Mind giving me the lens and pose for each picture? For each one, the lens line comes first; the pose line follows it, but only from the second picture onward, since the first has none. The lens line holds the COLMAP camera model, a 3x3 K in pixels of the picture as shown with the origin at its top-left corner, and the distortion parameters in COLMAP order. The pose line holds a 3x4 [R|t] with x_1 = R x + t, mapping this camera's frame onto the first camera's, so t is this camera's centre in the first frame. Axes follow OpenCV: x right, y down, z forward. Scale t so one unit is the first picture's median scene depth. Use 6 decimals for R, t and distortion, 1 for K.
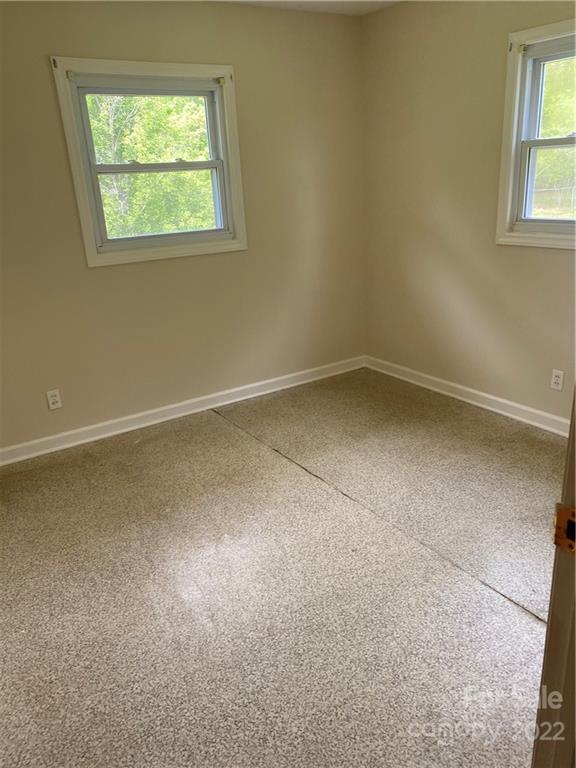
lens RADIAL K [[575.9, 0, 288.0], [0, 575.9, 384.0], [0, 0, 1]] dist [0.009550, 0.000824]
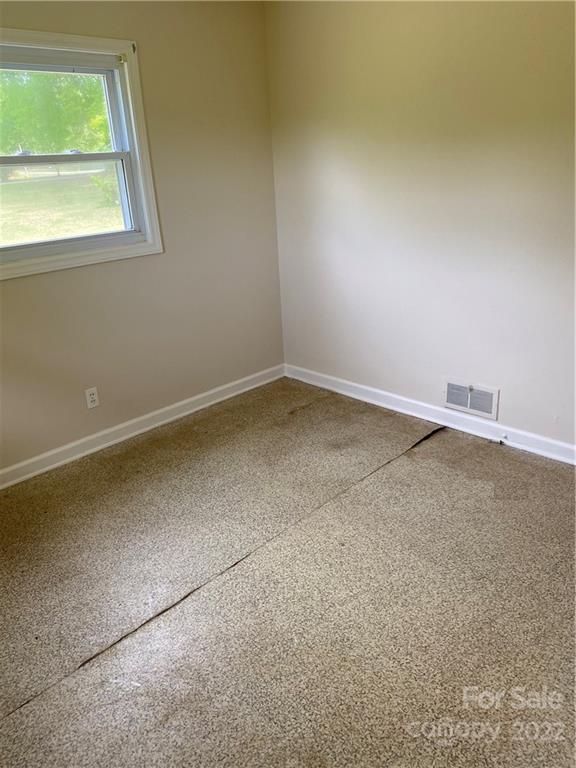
lens RADIAL K [[587.6, 0, 290.0], [0, 587.6, 380.3], [0, 0, 1]] dist [0.008116, -0.006471]
pose [[-0.200876, -0.295171, 0.934089, -0.562640], [0.393855, 0.848730, 0.352896, -0.267620], [-0.896954, 0.438785, -0.054235, 0.772020]]
